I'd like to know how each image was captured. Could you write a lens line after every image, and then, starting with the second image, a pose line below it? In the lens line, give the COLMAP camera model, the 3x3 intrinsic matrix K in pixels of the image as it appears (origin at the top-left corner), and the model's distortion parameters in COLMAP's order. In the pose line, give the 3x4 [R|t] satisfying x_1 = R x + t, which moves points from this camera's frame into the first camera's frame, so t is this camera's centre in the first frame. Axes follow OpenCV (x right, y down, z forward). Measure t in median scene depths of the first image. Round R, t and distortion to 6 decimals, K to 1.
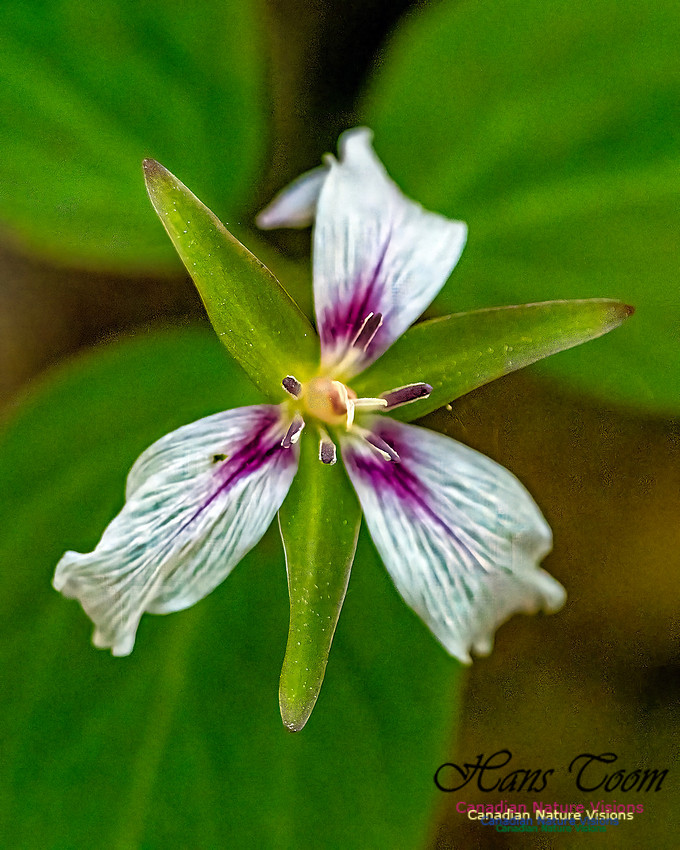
lens RADIAL K [[2418.7, 0, 340.1], [0, 2418.7, 425.3], [0, 0, 1]] dist [-0.022665, 0.000000]
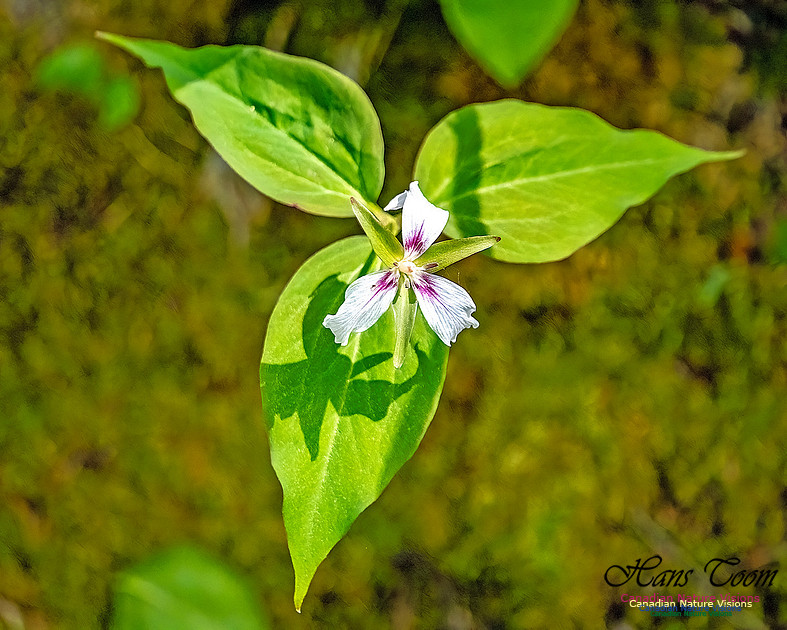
lens RADIAL K [[2239.4, 0, 393.4], [0, 2239.4, 314.4], [0, 0, 1]] dist [-0.022665, 0.000000]
pose [[0.999896, -0.014202, -0.002688, -0.016148], [0.014231, 0.999839, 0.010897, 0.020090], [0.002533, -0.010934, 0.999937, -2.027542]]
